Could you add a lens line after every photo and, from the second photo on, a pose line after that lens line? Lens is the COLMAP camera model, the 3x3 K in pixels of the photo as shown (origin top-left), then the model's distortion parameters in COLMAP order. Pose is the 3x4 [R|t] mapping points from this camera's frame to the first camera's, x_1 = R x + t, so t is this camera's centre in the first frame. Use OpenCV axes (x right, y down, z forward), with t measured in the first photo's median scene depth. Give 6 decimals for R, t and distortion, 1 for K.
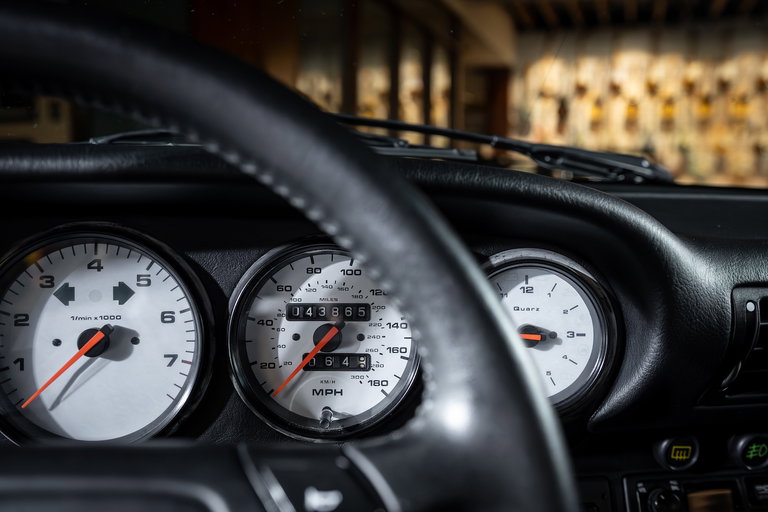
lens RADIAL K [[702.1, 0, 384.0], [0, 702.1, 256.0], [0, 0, 1]] dist [-0.090423, 0.080652]
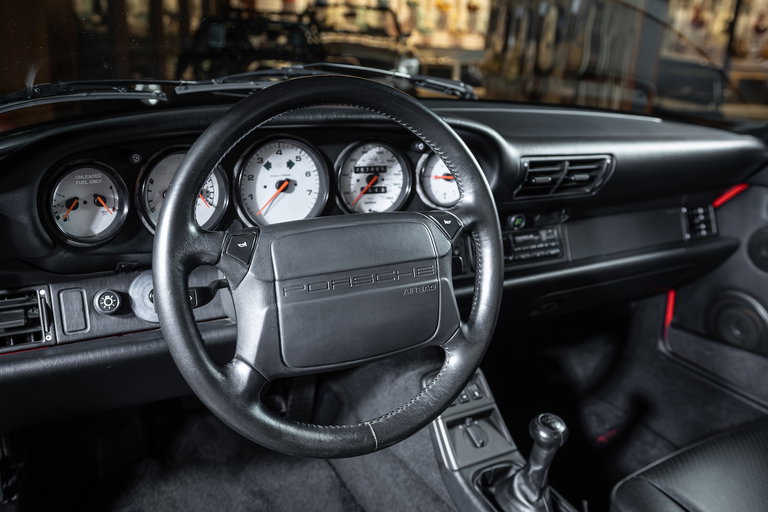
lens RADIAL K [[645.0, 0, 384.0], [0, 645.0, 256.0], [0, 0, 1]] dist [-0.045682, 0.002647]
pose [[0.932221, -0.074162, 0.354210, -0.841174], [-0.010666, 0.972721, 0.231731, -0.144528], [-0.361733, -0.219803, 0.906000, -1.084165]]
